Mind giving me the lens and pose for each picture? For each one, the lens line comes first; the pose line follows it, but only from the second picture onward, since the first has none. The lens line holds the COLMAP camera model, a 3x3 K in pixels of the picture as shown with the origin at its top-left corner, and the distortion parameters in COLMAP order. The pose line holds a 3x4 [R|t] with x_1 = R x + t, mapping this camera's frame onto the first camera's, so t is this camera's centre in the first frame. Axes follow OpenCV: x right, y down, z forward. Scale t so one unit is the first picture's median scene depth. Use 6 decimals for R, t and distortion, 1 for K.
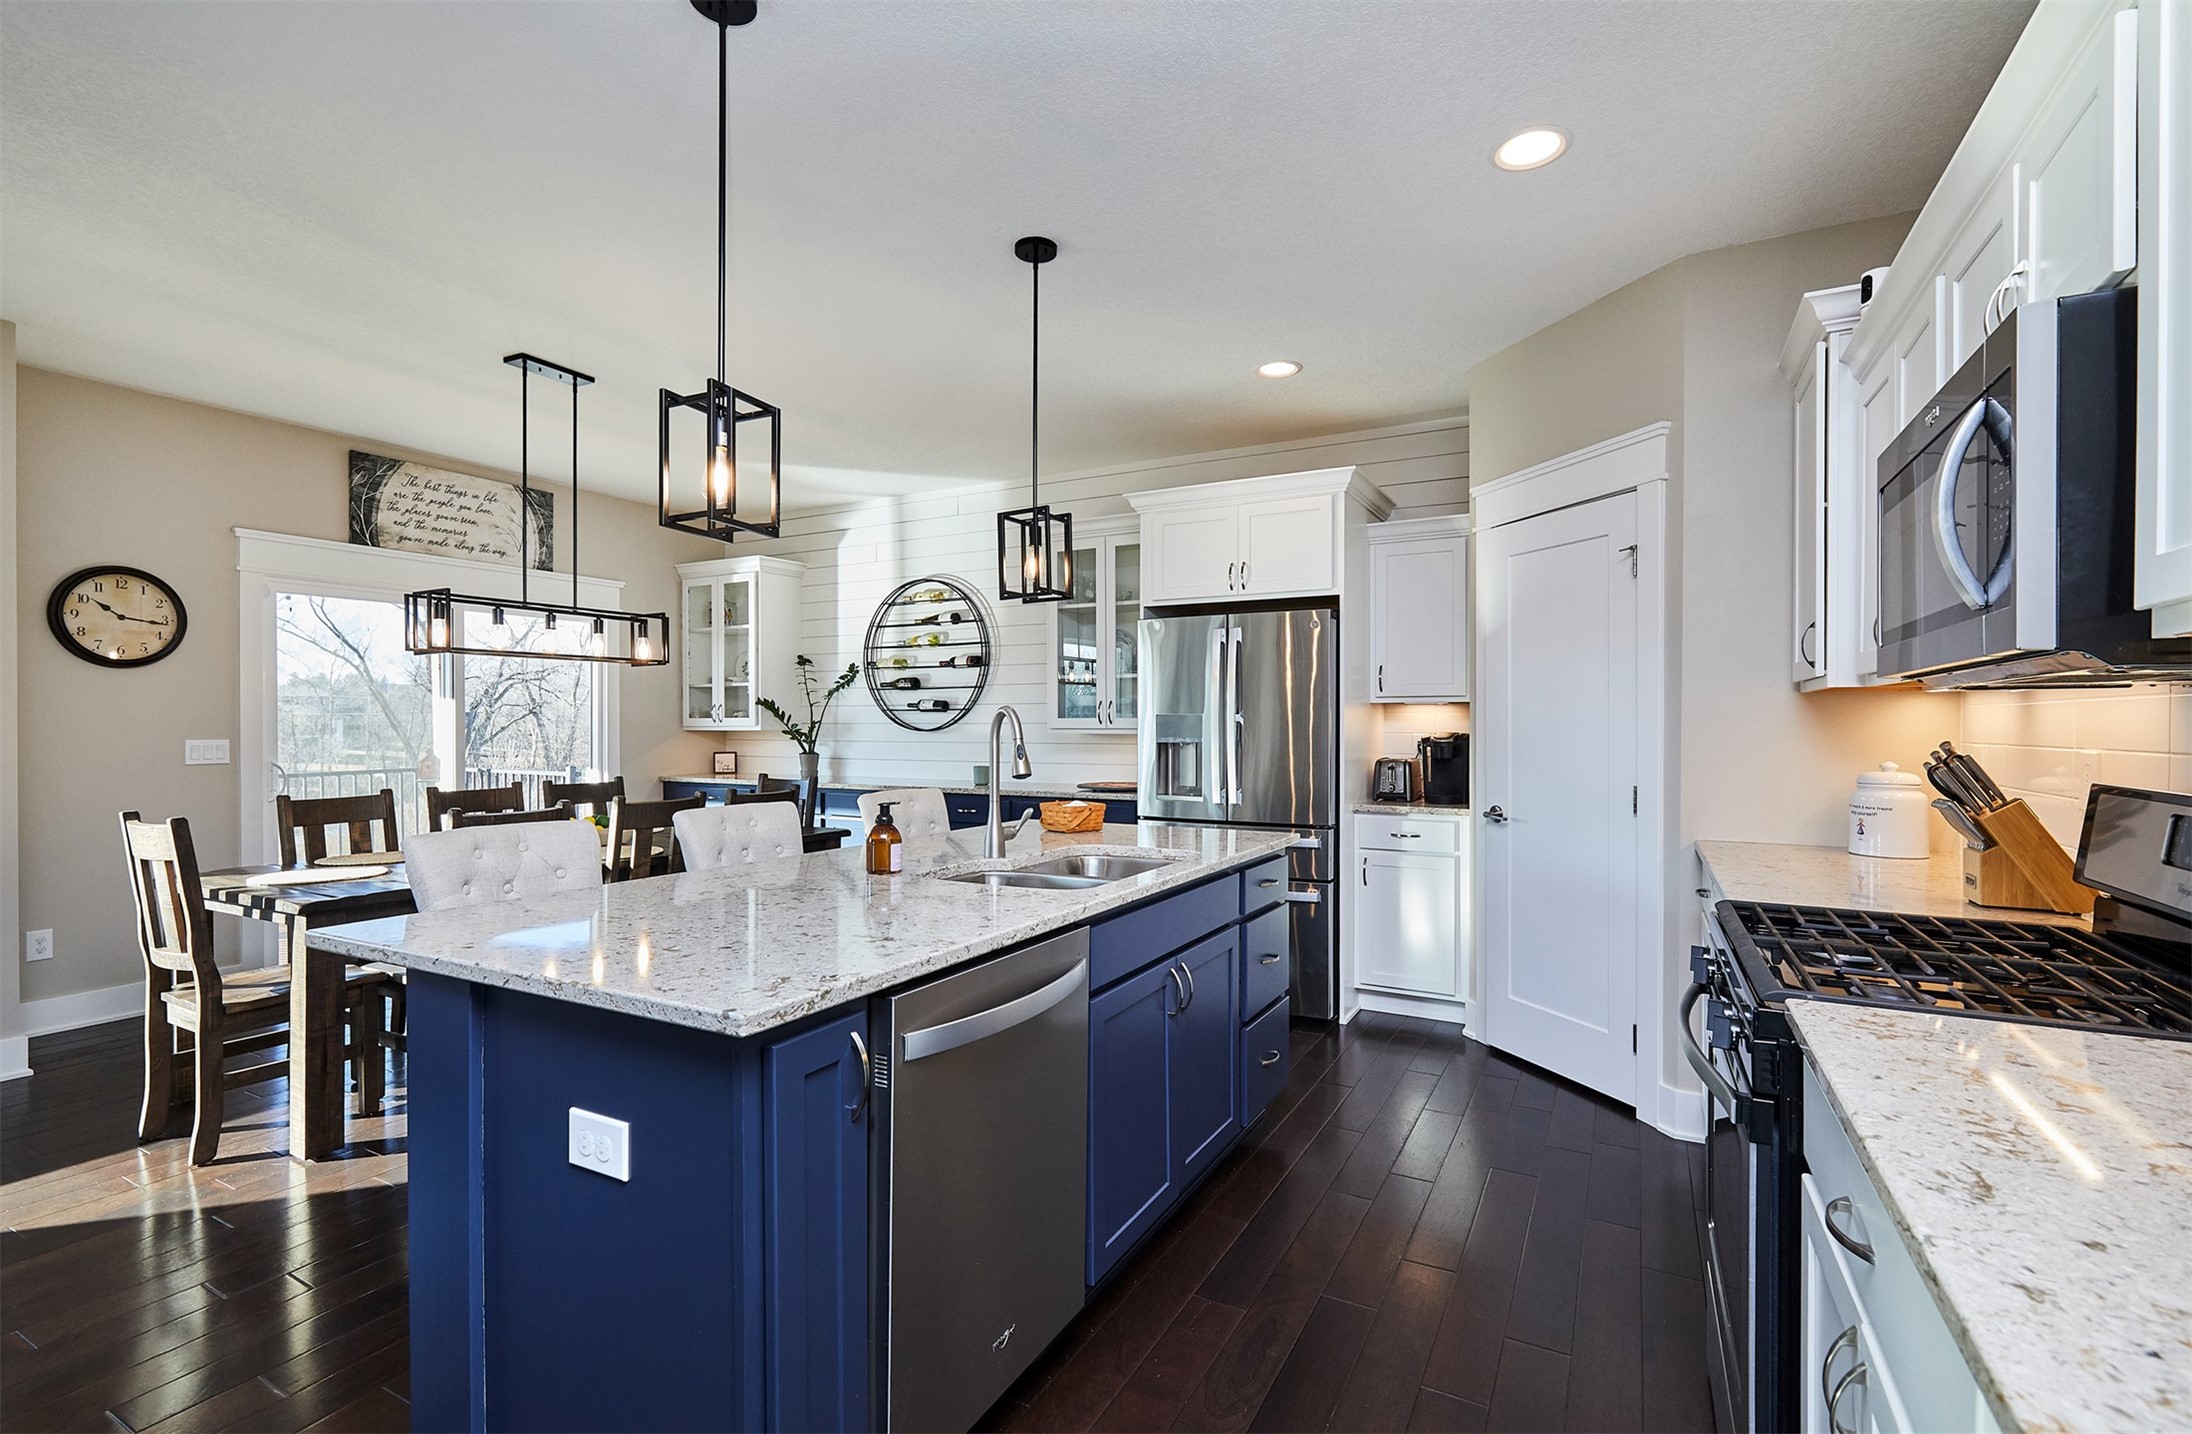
lens RADIAL K [[980.4, 0, 1113.7], [0, 980.4, 730.3], [0, 0, 1]] dist [0.006093, -0.002173]
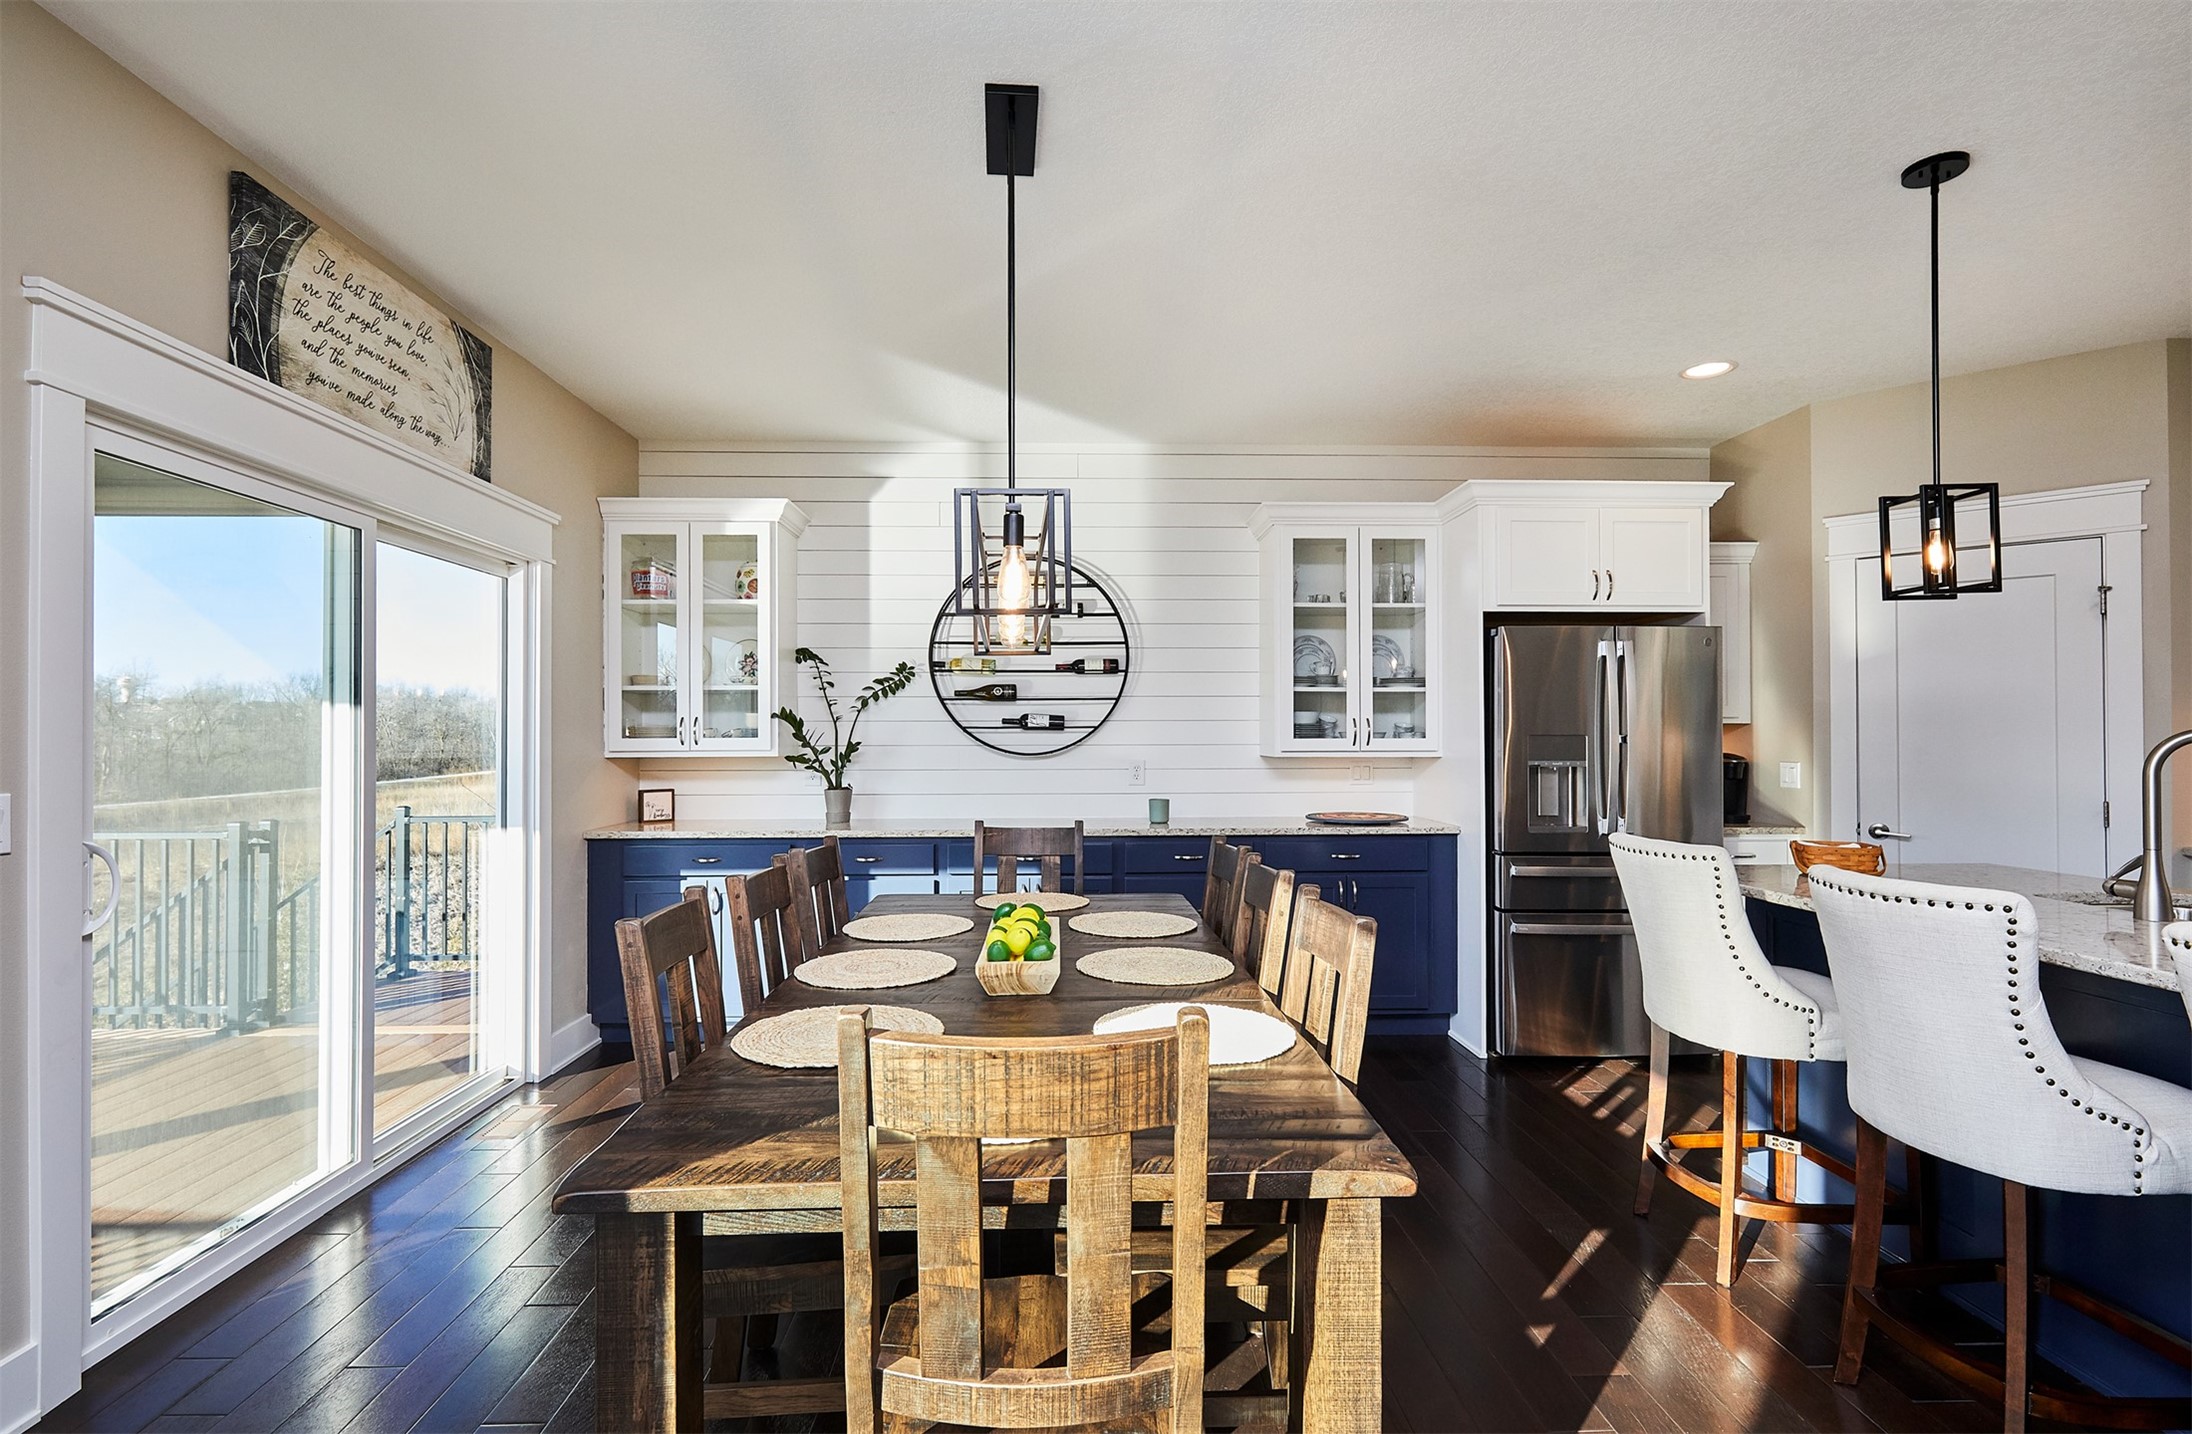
lens RADIAL K [[980.4, 0, 1082.5], [0, 980.4, 730.8], [0, 0, 1]] dist [0.006093, -0.002173]
pose [[0.866240, 0.004364, 0.499608, -0.555296], [0.004471, 0.999854, -0.016487, -0.005771], [-0.499608, 0.016515, 0.866094, 0.330671]]
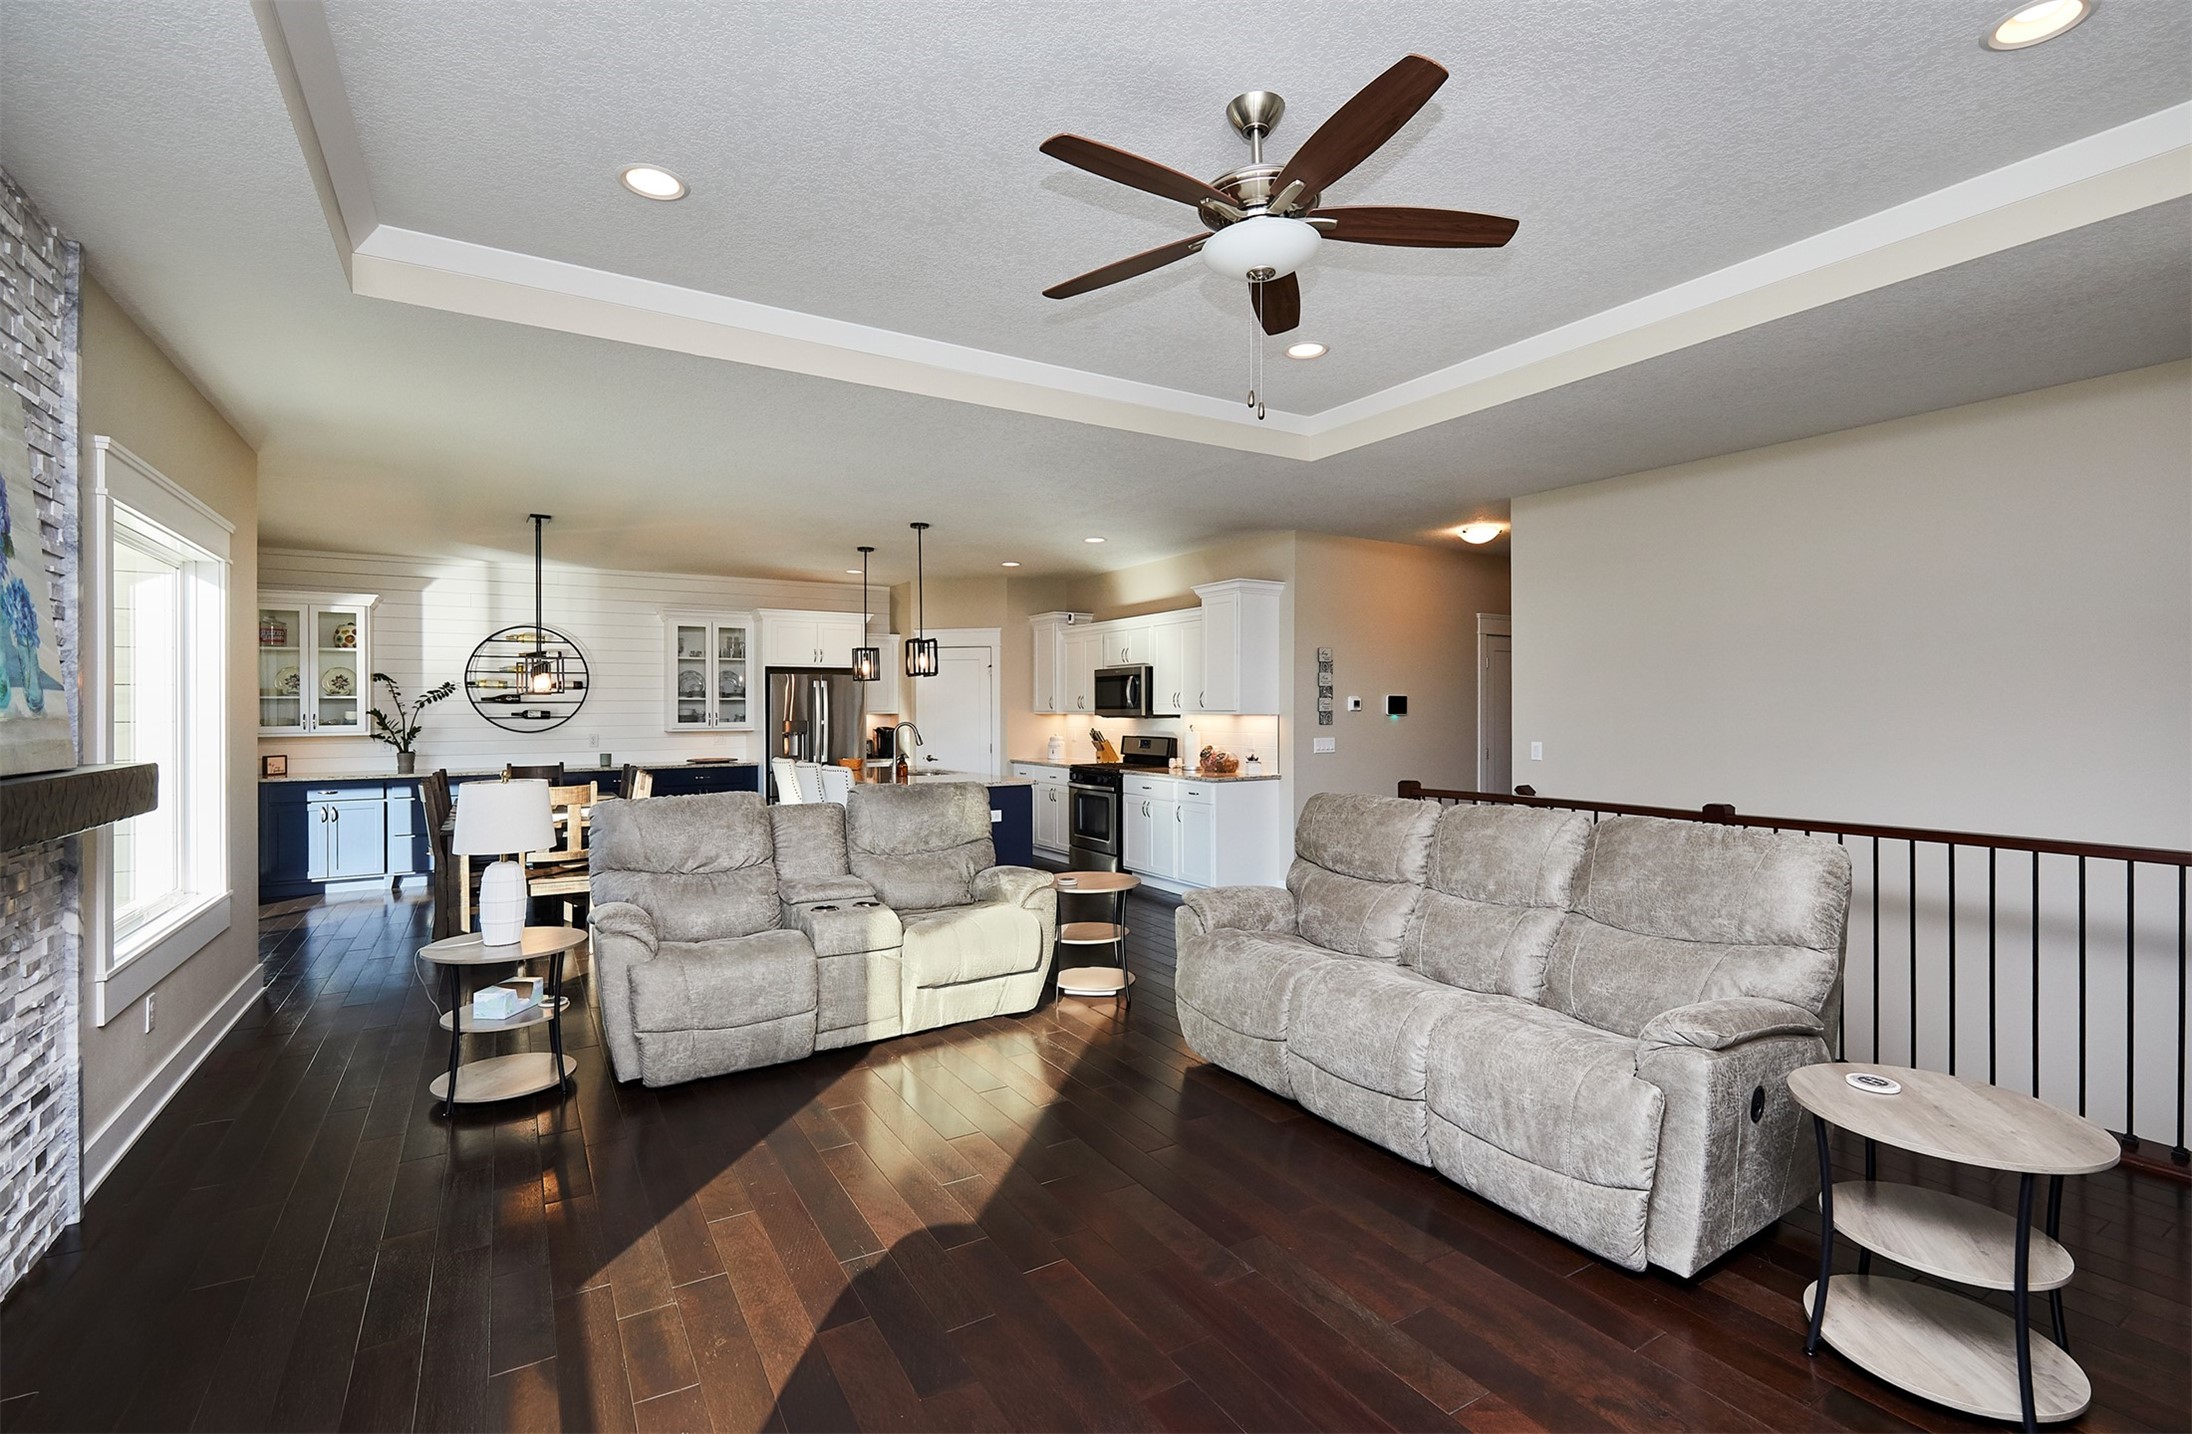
lens RADIAL K [[980.4, 0, 1103.6], [0, 980.4, 717.2], [0, 0, 1]] dist [0.006093, -0.002173]
pose [[0.504267, -0.009739, 0.863493, -1.034758], [0.009713, 0.999937, 0.005606, -0.021953], [-0.863493, 0.005560, 0.504330, -0.451090]]
